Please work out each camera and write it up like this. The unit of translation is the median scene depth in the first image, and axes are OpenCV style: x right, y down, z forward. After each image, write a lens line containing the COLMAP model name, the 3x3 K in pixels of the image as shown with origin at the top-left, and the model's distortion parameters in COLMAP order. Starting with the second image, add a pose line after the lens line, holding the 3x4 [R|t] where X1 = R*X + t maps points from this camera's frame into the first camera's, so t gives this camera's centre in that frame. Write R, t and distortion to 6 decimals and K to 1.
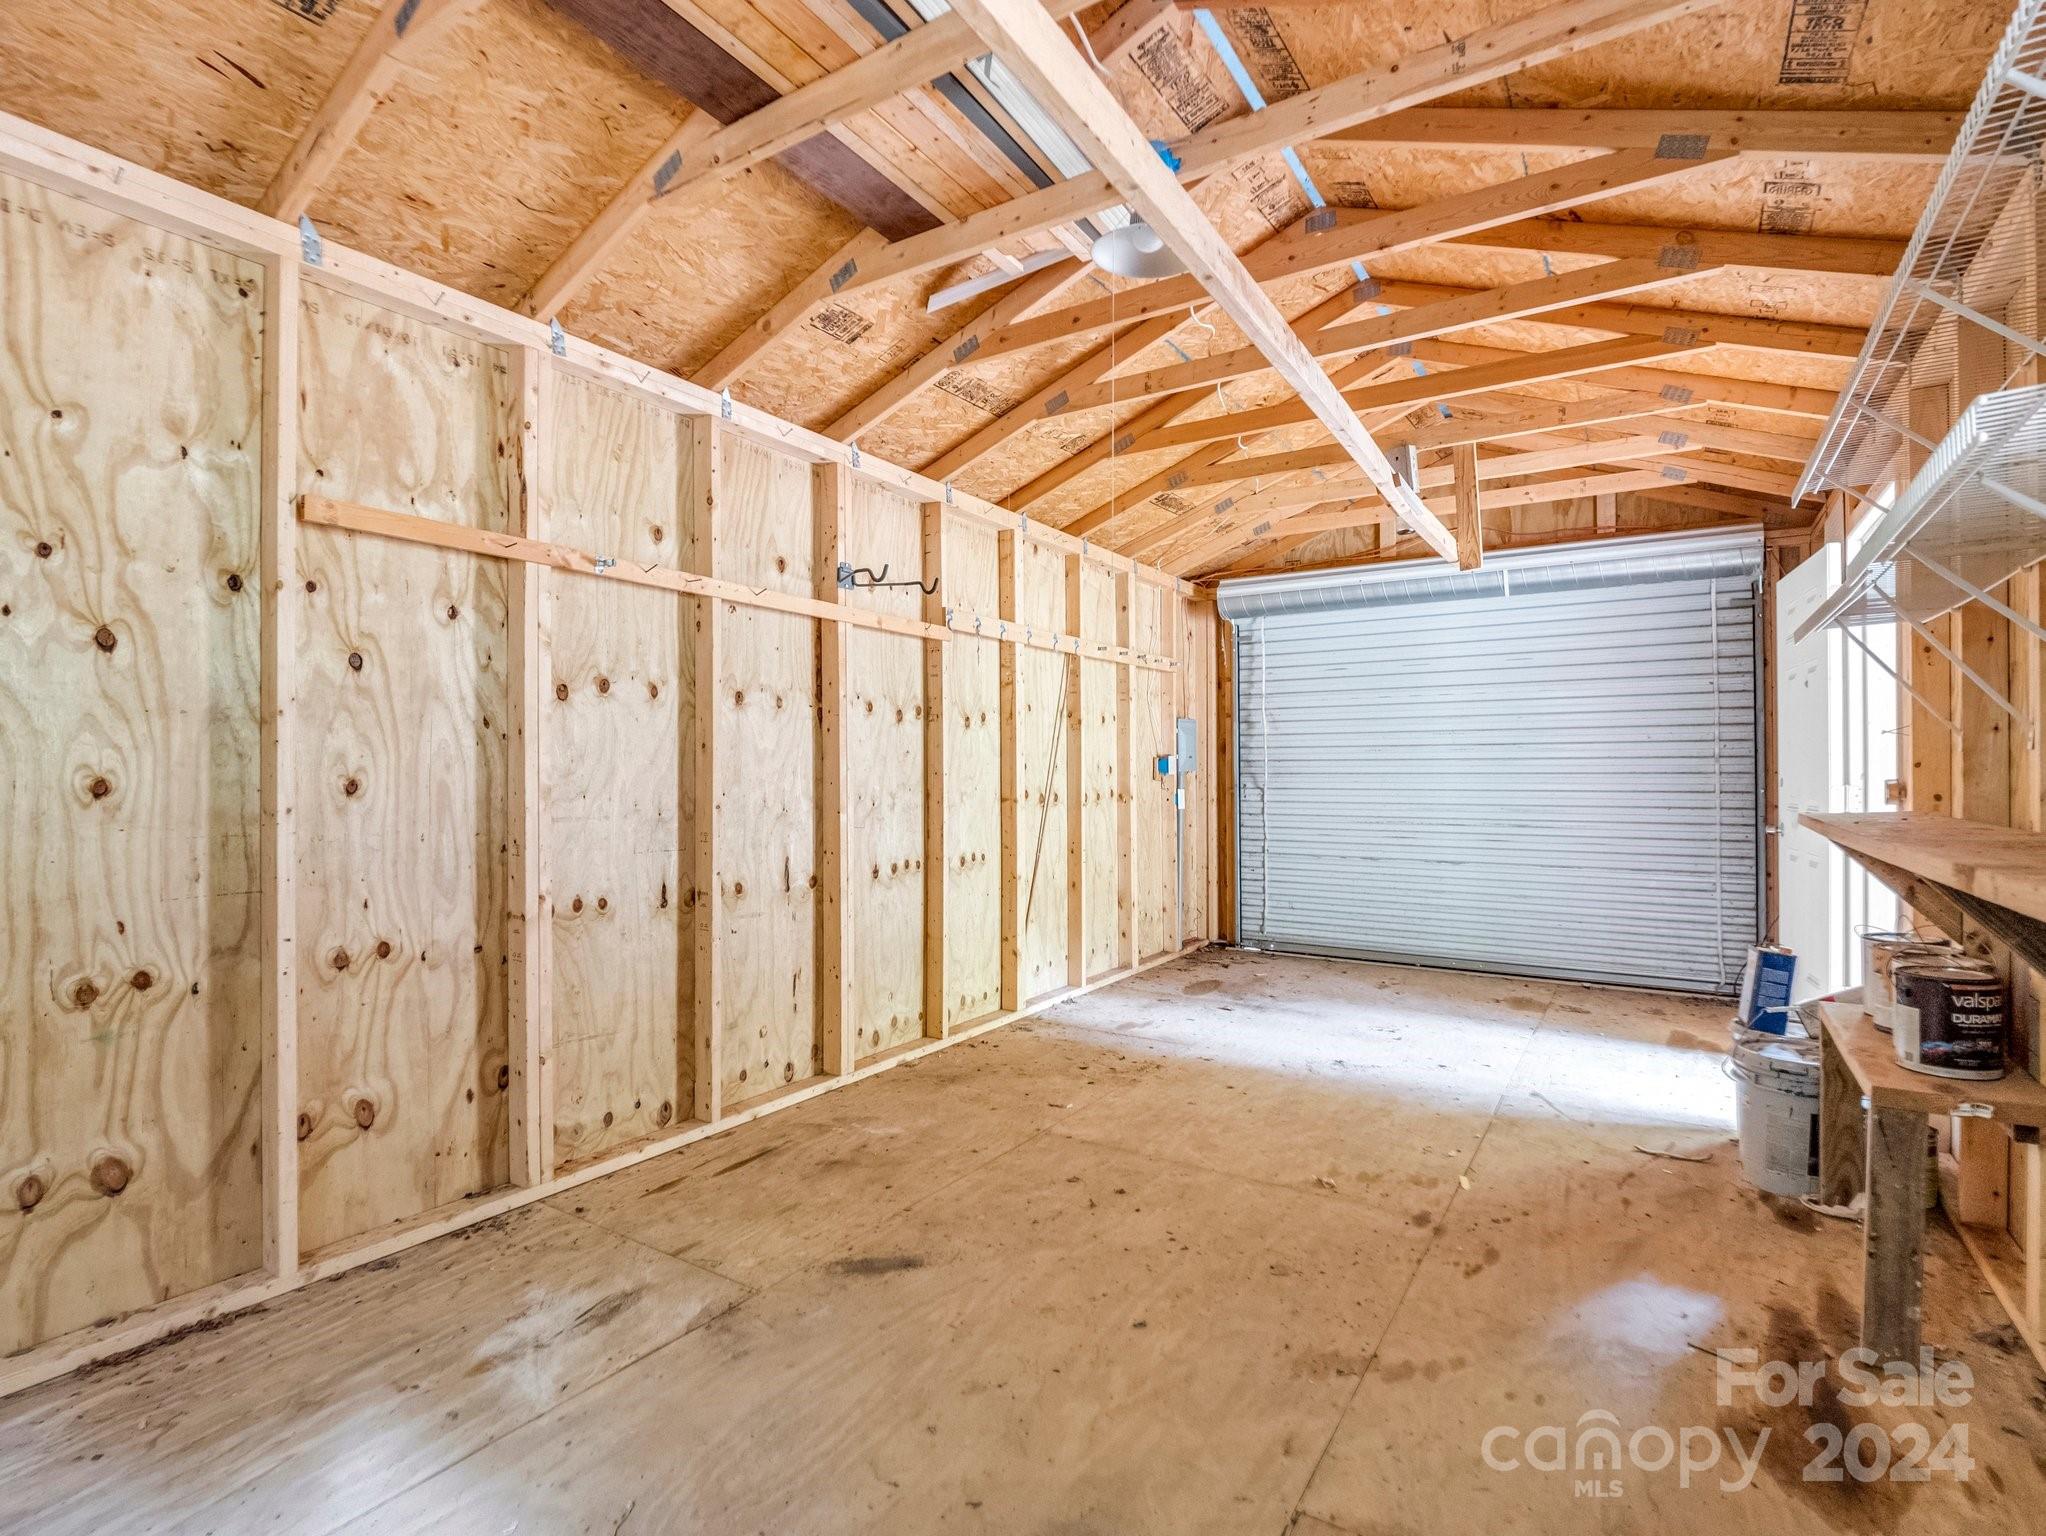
lens RADIAL K [[1005.9, 0, 1034.1], [0, 1005.9, 771.8], [0, 0, 1]] dist [-0.002617, -0.001068]
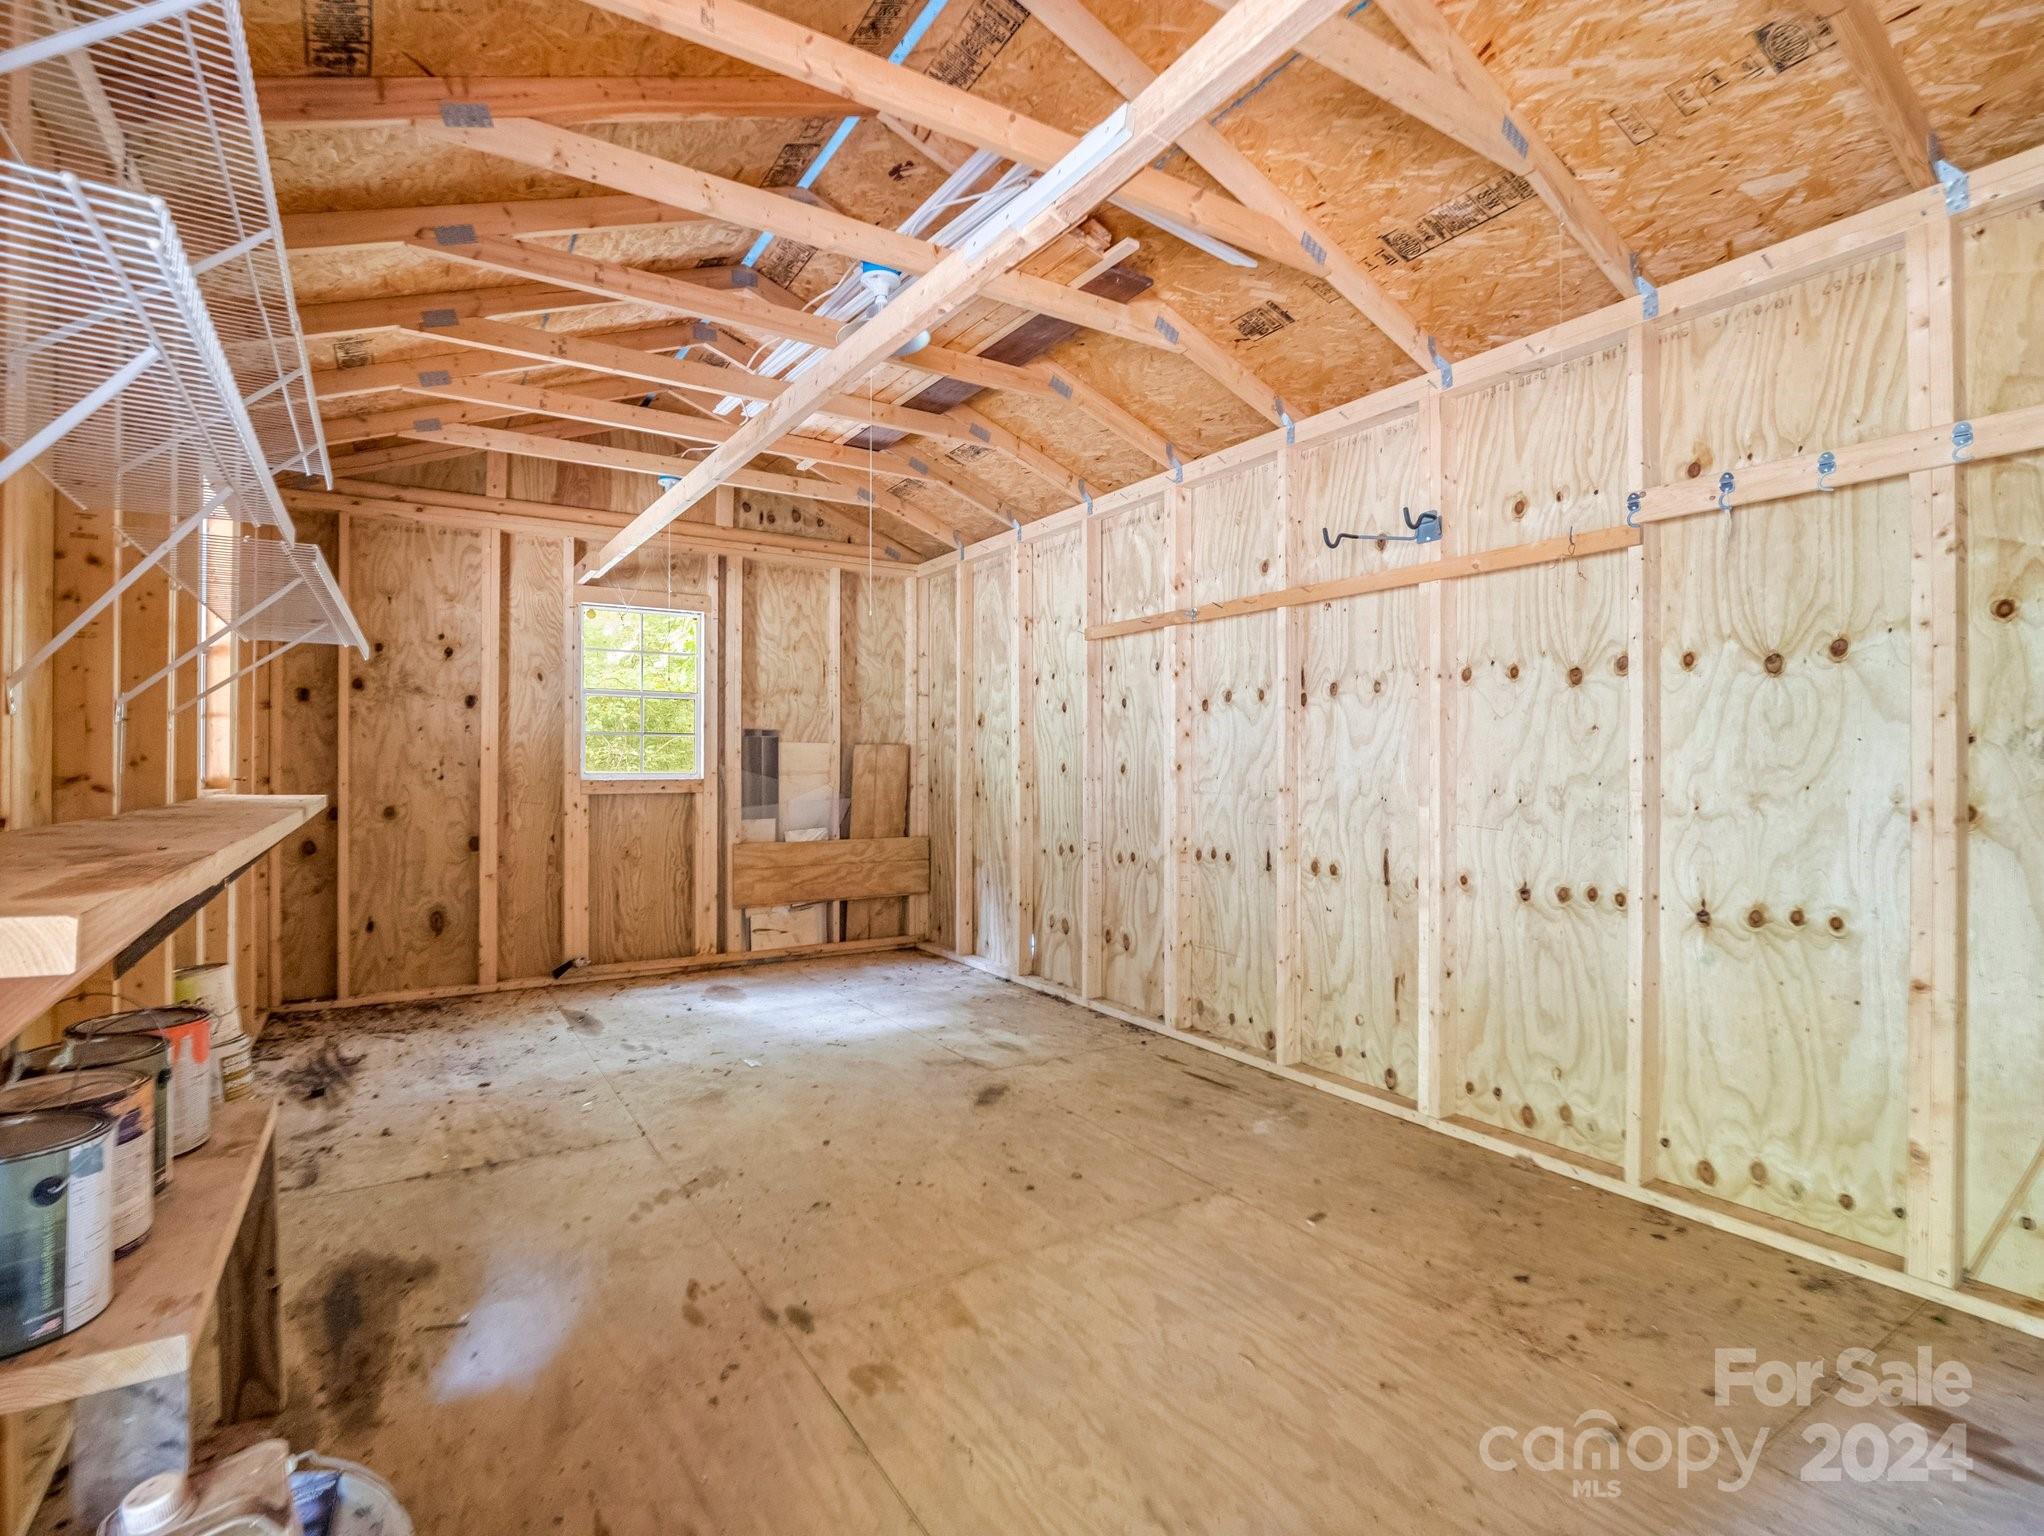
lens RADIAL K [[1004.9, 0, 1032.6], [0, 1004.9, 764.4], [0, 0, 1]] dist [-0.002617, -0.001068]
pose [[-0.422933, -0.005402, -0.906145, 0.939862], [-0.003211, 0.999985, -0.004462, 0.013427], [0.906155, 0.001022, -0.422944, 1.374703]]
